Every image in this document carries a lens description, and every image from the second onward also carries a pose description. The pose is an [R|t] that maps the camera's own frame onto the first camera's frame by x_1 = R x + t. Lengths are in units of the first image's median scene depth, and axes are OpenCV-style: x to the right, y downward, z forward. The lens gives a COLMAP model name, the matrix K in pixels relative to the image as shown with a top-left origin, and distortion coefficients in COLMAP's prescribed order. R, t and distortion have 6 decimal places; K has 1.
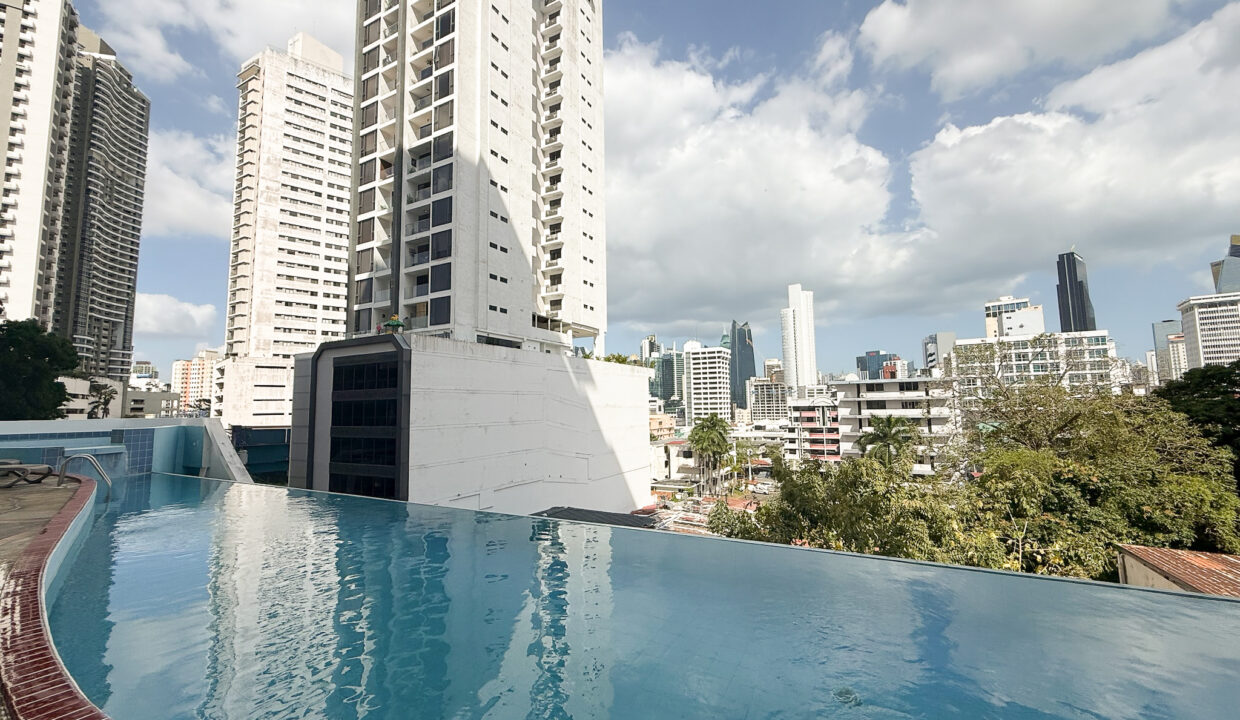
lens RADIAL K [[489.1, 0, 620.5], [0, 489.1, 350.3], [0, 0, 1]] dist [-0.000901, 0.000040]
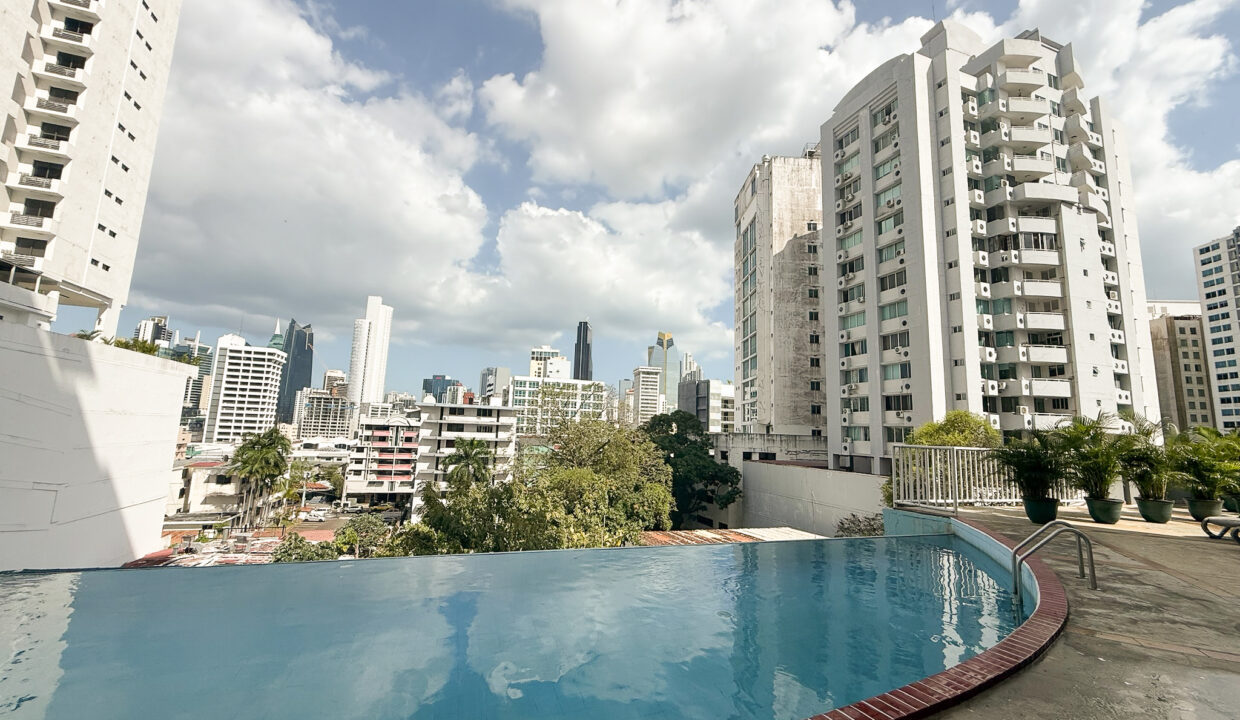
lens RADIAL K [[489.1, 0, 617.7], [0, 489.1, 361.8], [0, 0, 1]] dist [-0.000901, 0.000040]
pose [[0.666625, 0.143340, 0.731481, -0.023674], [-0.131967, 0.988530, -0.073445, 0.000024], [-0.733618, -0.047571, 0.677895, 0.005817]]
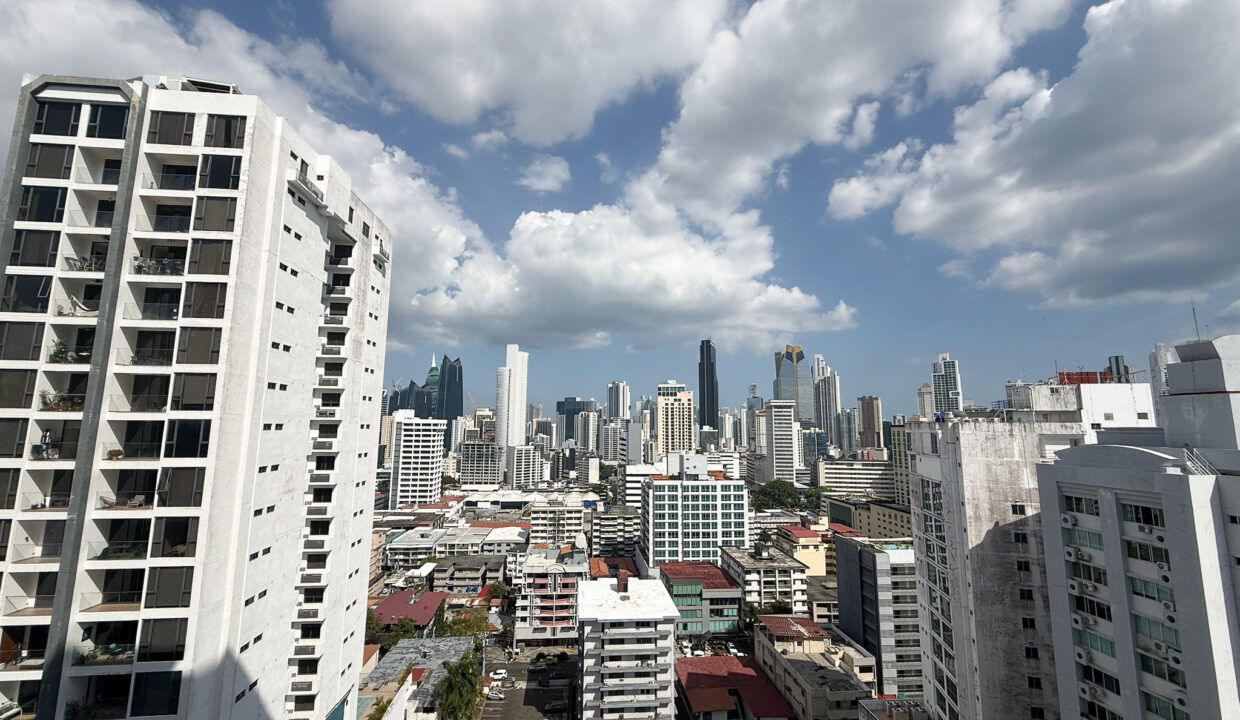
lens RADIAL K [[489.1, 0, 616.7], [0, 489.1, 359.9], [0, 0, 1]] dist [-0.000901, 0.000040]
pose [[0.832574, 0.095537, 0.545613, -0.070610], [-0.086189, 0.995360, -0.042768, -0.228527], [-0.547167, -0.011418, 0.836946, 0.035316]]
